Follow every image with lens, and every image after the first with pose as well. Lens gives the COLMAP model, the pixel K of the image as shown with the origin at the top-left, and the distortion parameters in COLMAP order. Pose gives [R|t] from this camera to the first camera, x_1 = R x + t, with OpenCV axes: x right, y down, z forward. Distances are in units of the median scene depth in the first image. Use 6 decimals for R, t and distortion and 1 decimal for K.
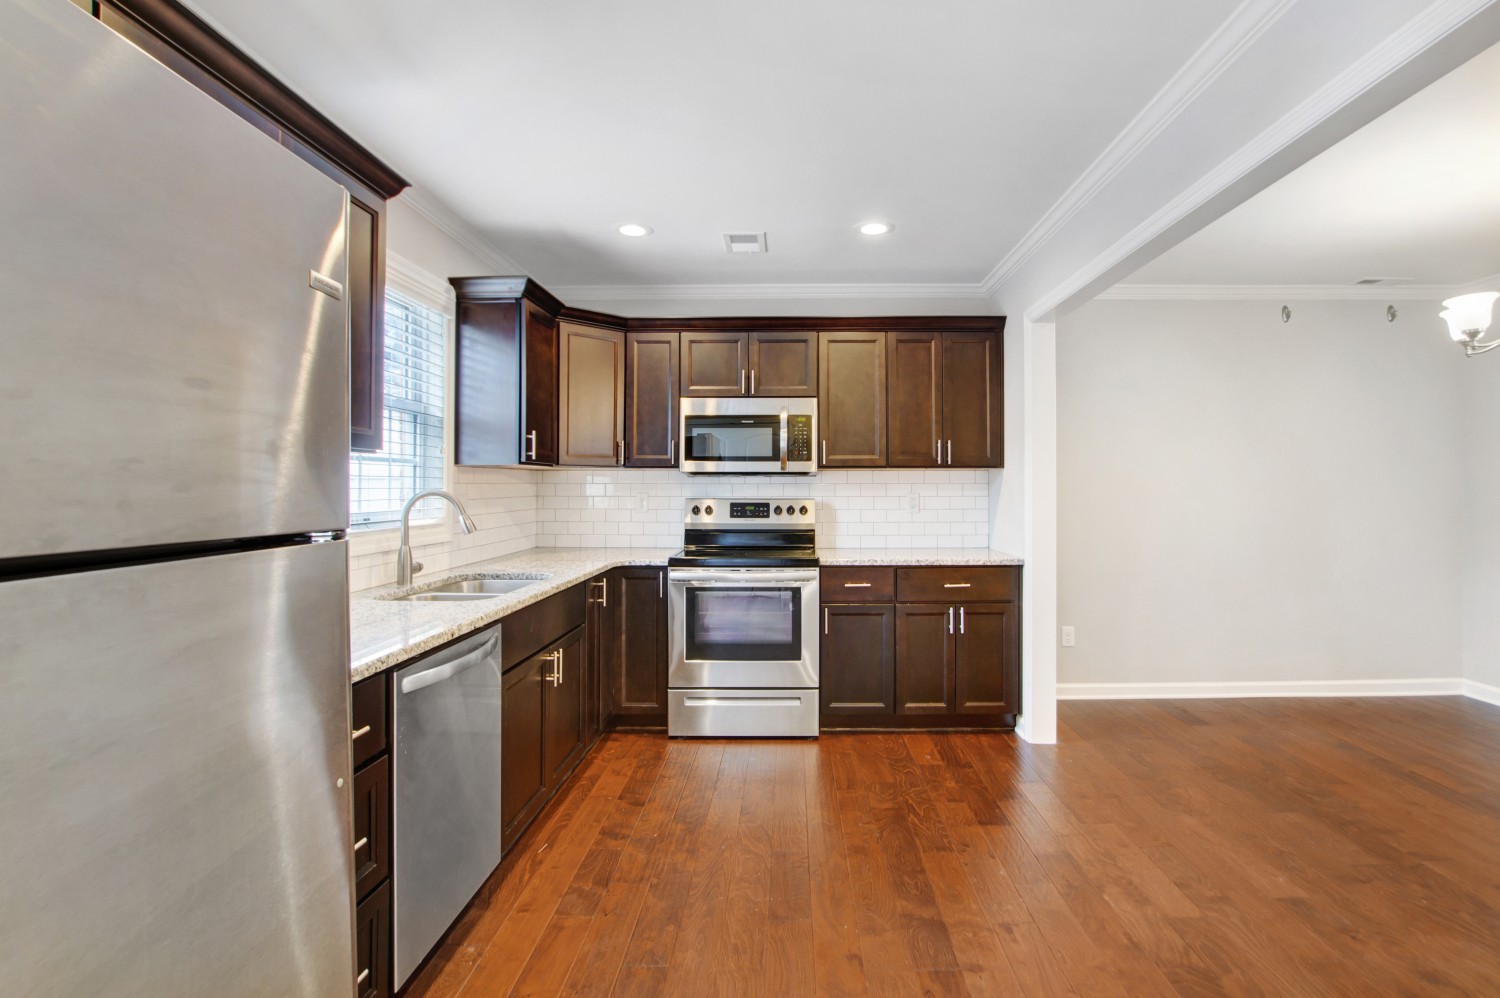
lens RADIAL K [[759.9, 0, 773.6], [0, 759.9, 496.4], [0, 0, 1]] dist [-0.020868, -0.002281]
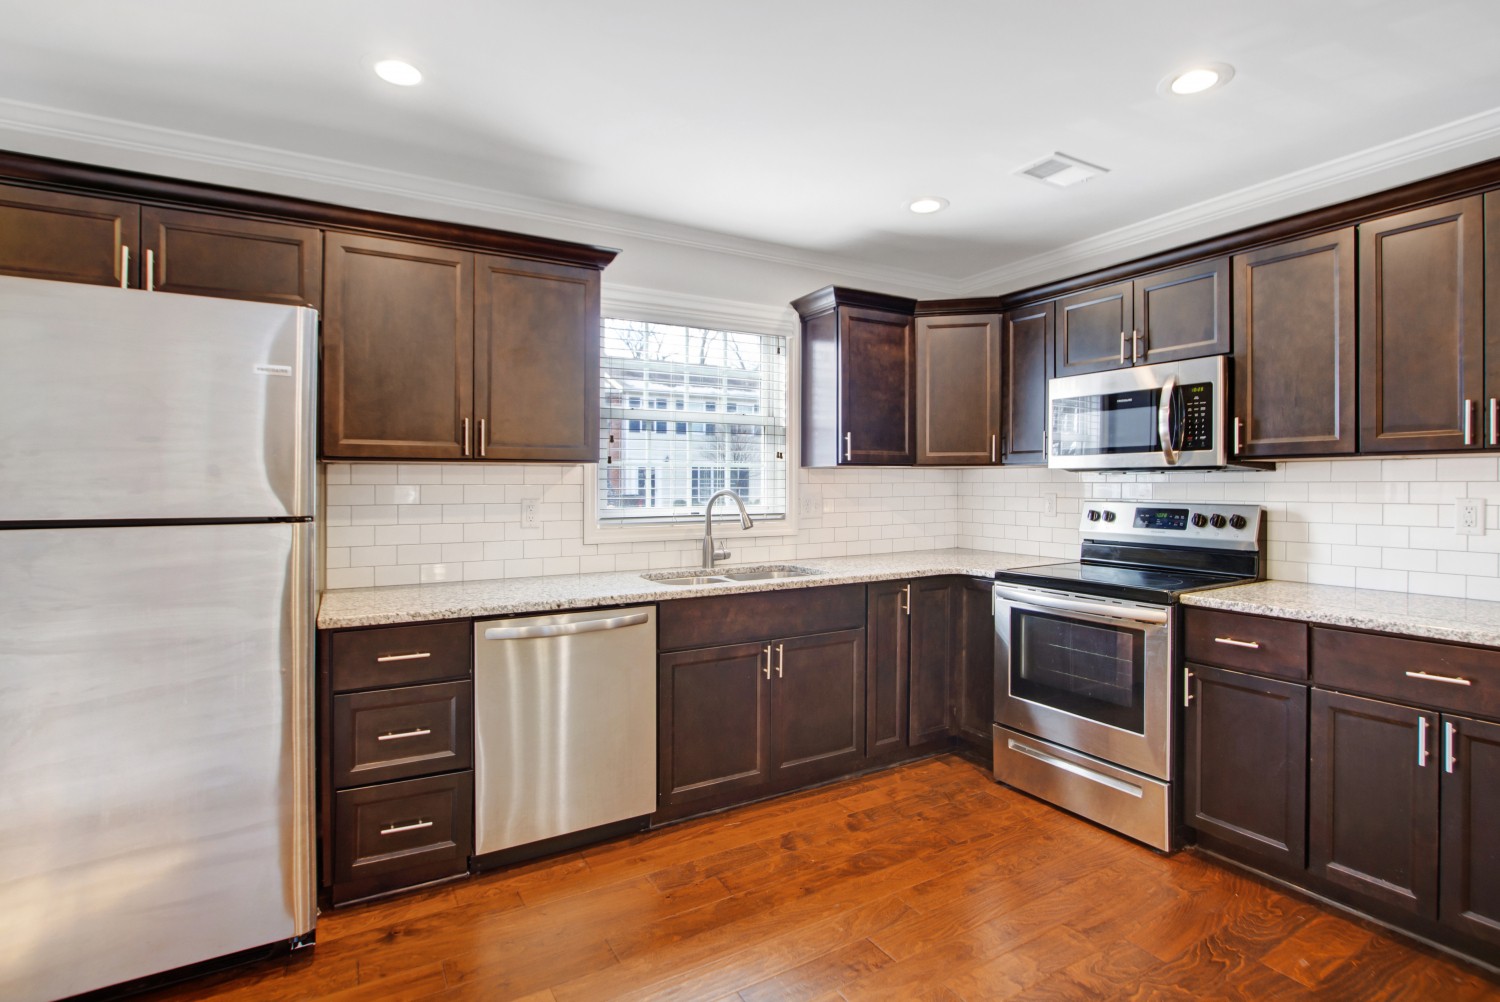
lens RADIAL K [[718.2, 0, 757.8], [0, 718.2, 491.8], [0, 0, 1]] dist [-0.020047, 0.000408]
pose [[0.526581, 0.008360, -0.850084, 0.400963], [-0.009409, 0.999948, 0.004005, -0.007991], [0.850073, 0.005890, 0.526632, 0.341973]]
